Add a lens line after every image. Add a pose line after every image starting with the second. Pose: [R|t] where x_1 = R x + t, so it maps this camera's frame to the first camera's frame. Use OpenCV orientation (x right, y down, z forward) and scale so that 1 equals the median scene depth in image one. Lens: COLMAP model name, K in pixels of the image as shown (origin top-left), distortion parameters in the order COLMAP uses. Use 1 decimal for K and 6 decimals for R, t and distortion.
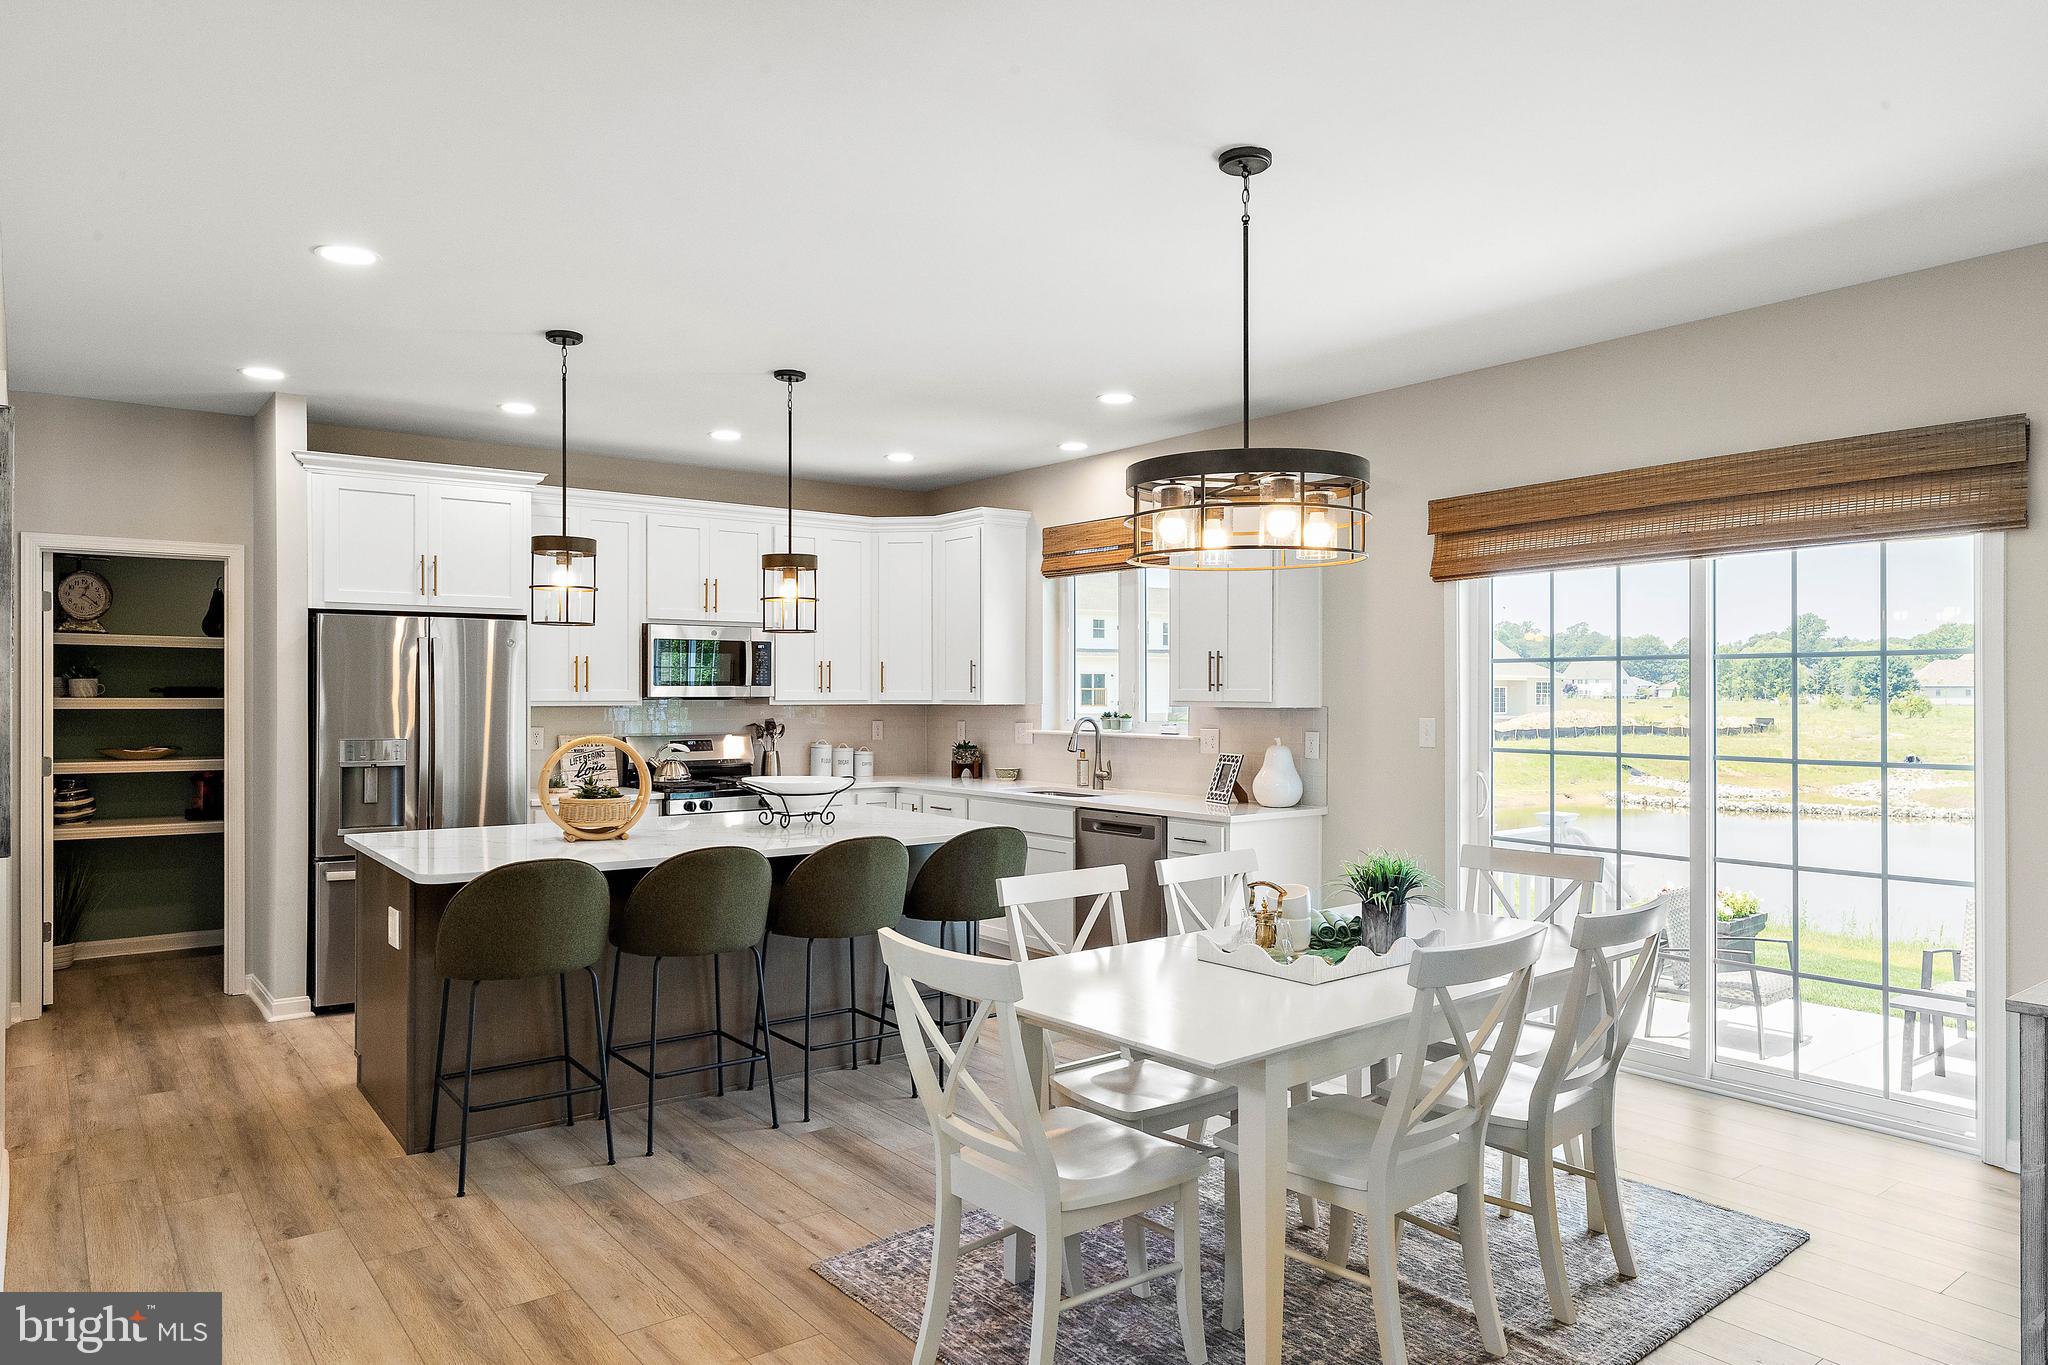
lens RADIAL K [[1285.2, 0, 1014.4], [0, 1285.2, 694.9], [0, 0, 1]] dist [-0.003881, -0.000519]
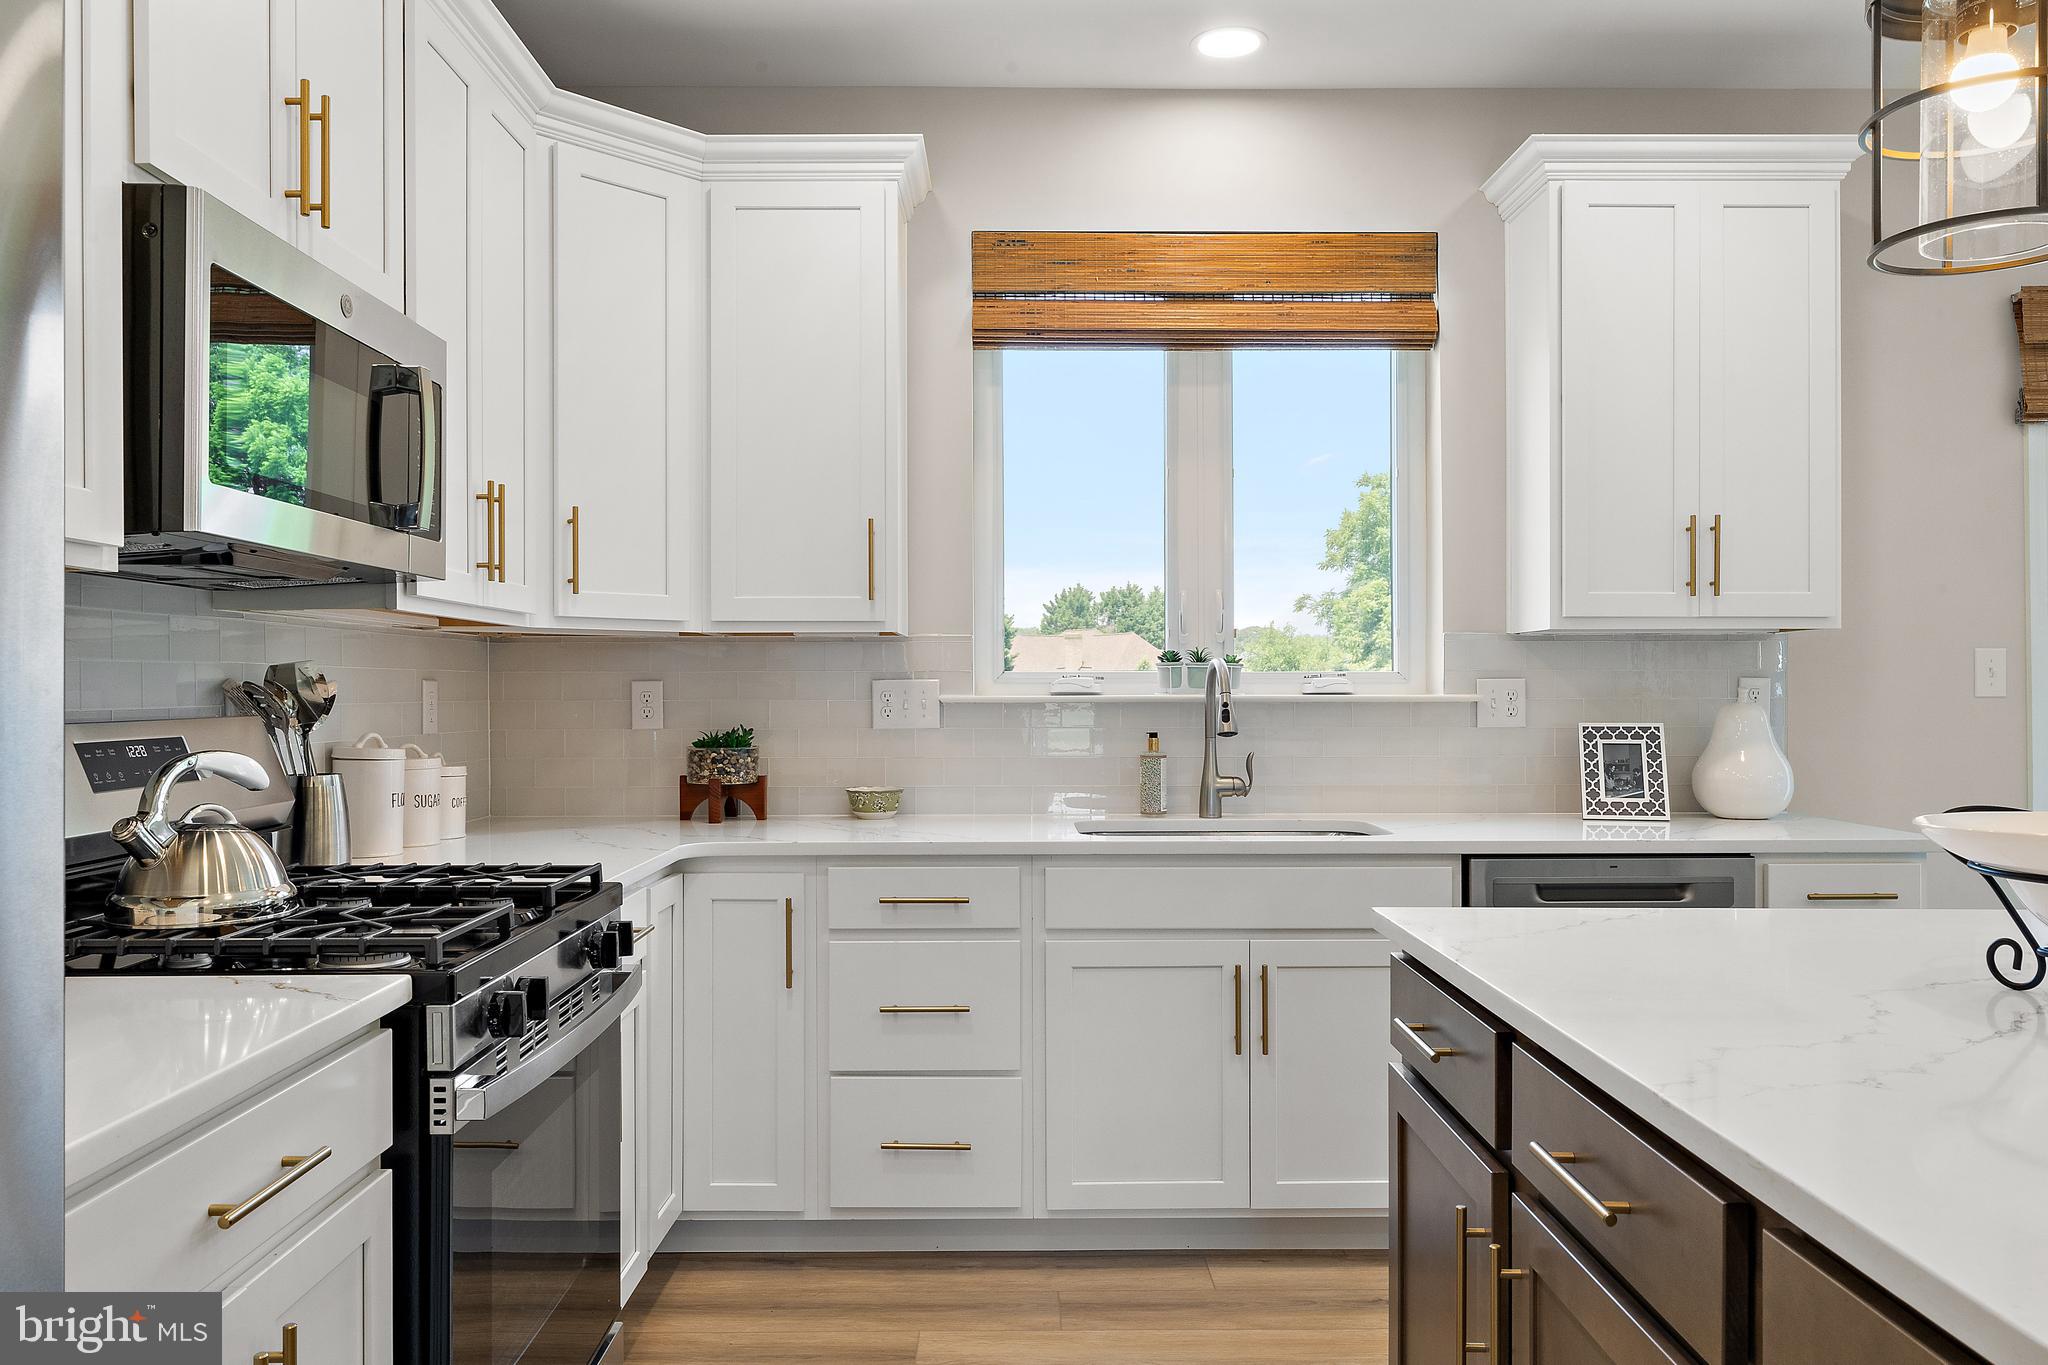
lens RADIAL K [[1464.4, 0, 1019.4], [0, 1464.4, 683.1], [0, 0, 1]] dist [-0.011005, 0.011296]
pose [[0.601700, 0.000972, 0.798722, -0.446857], [0.003059, 0.999989, -0.003521, 0.031227], [-0.798717, 0.004562, 0.601690, 0.847593]]
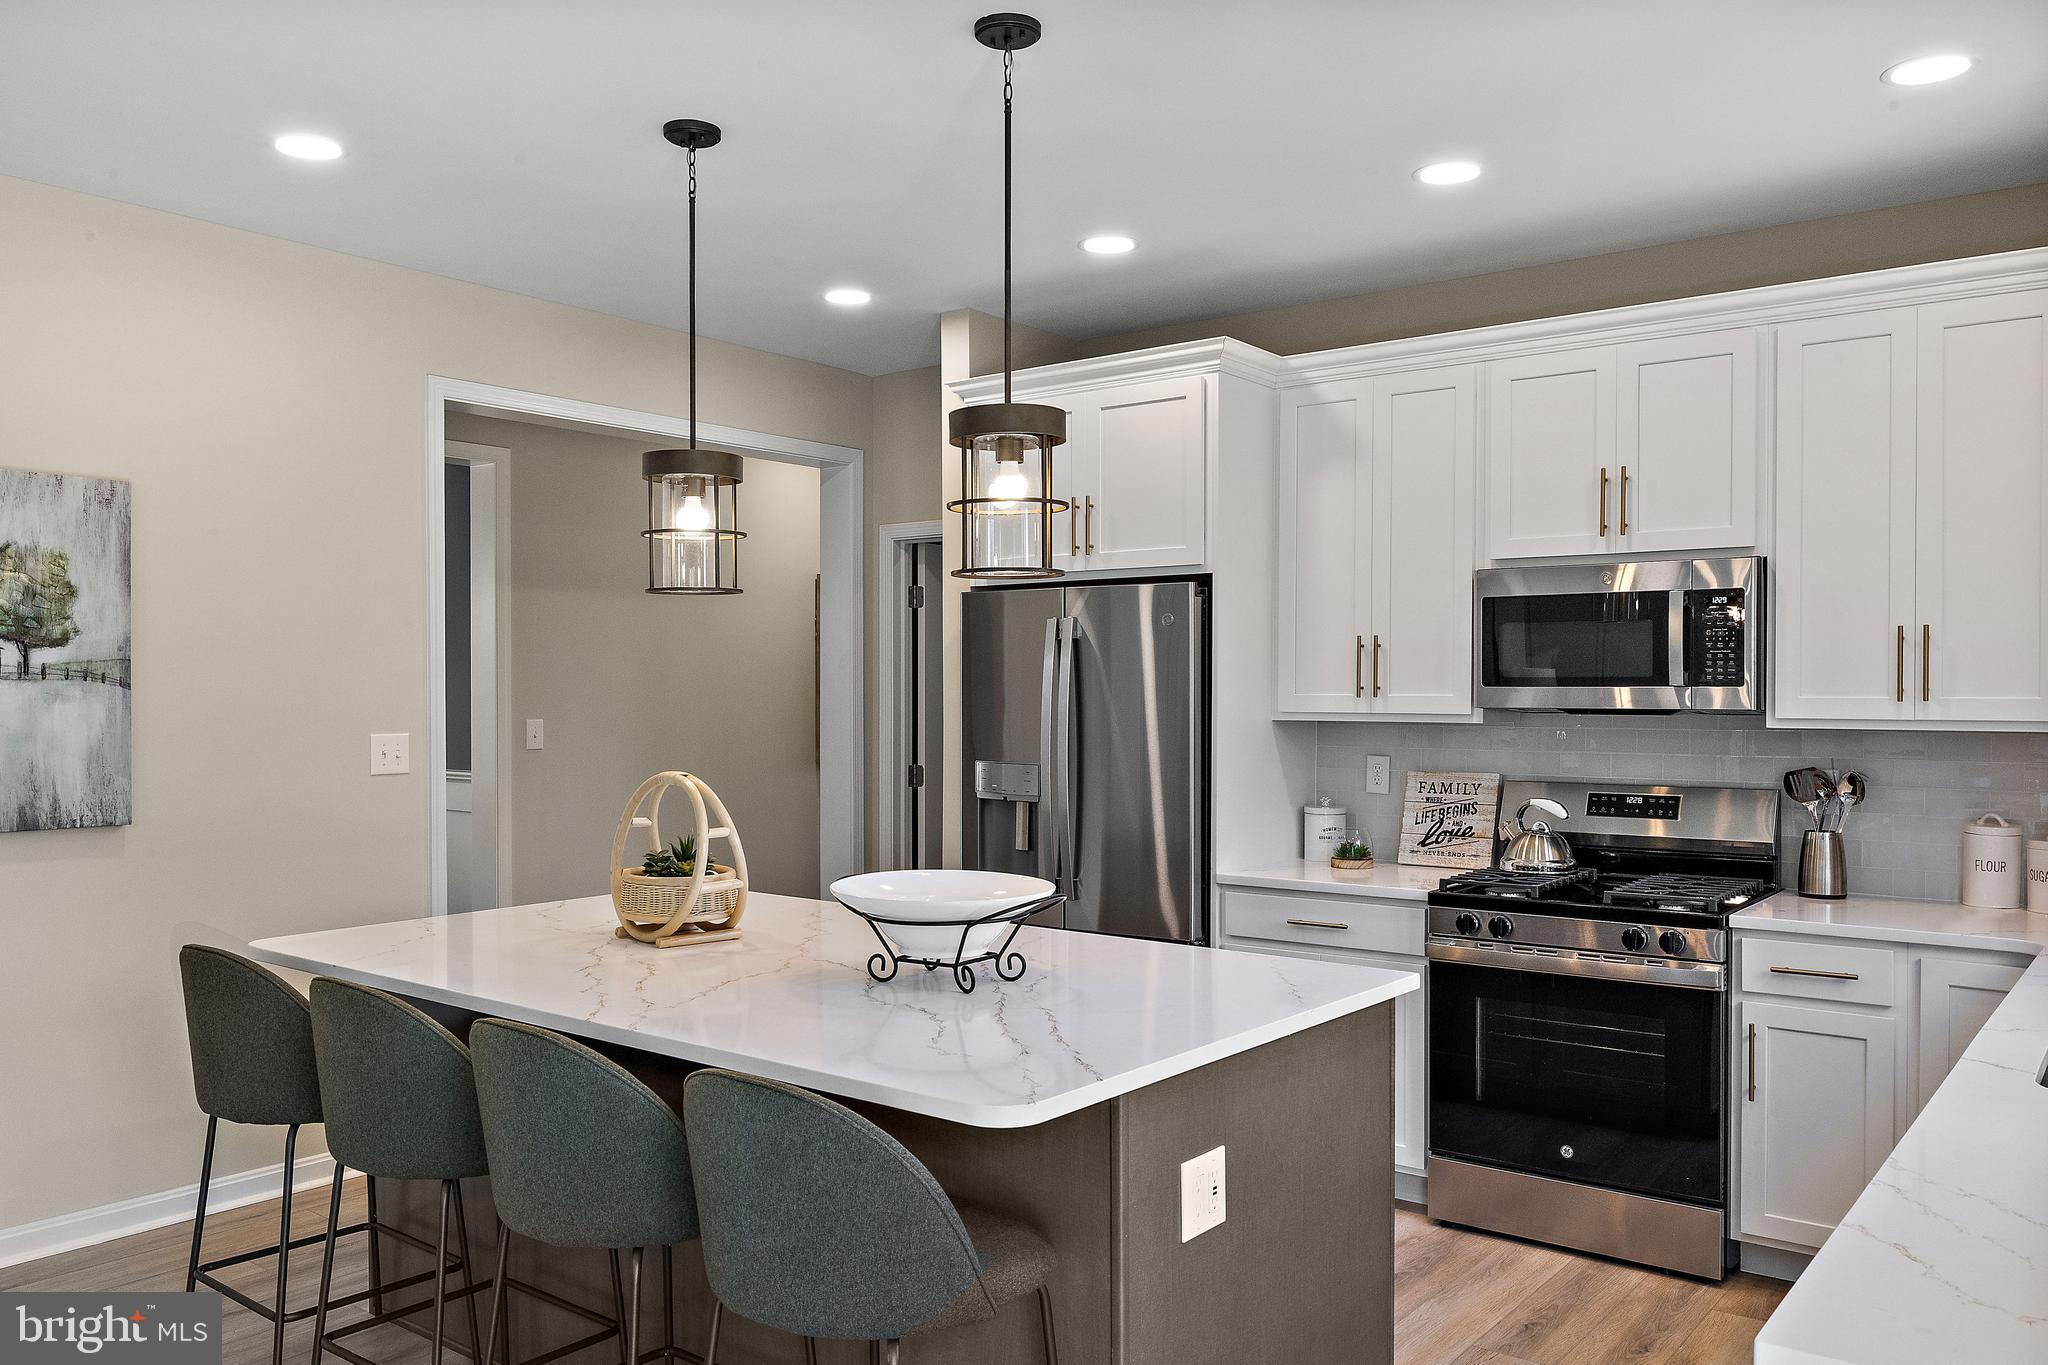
lens RADIAL K [[1566.6, 0, 1022.7], [0, 1566.6, 707.9], [0, 0, 1]] dist [-0.002789, -0.000848]
pose [[0.252762, 0.010840, -0.967468, 0.334408], [-0.003289, 0.999941, 0.010344, -0.004869], [0.967523, 0.000568, 0.252782, 0.743358]]
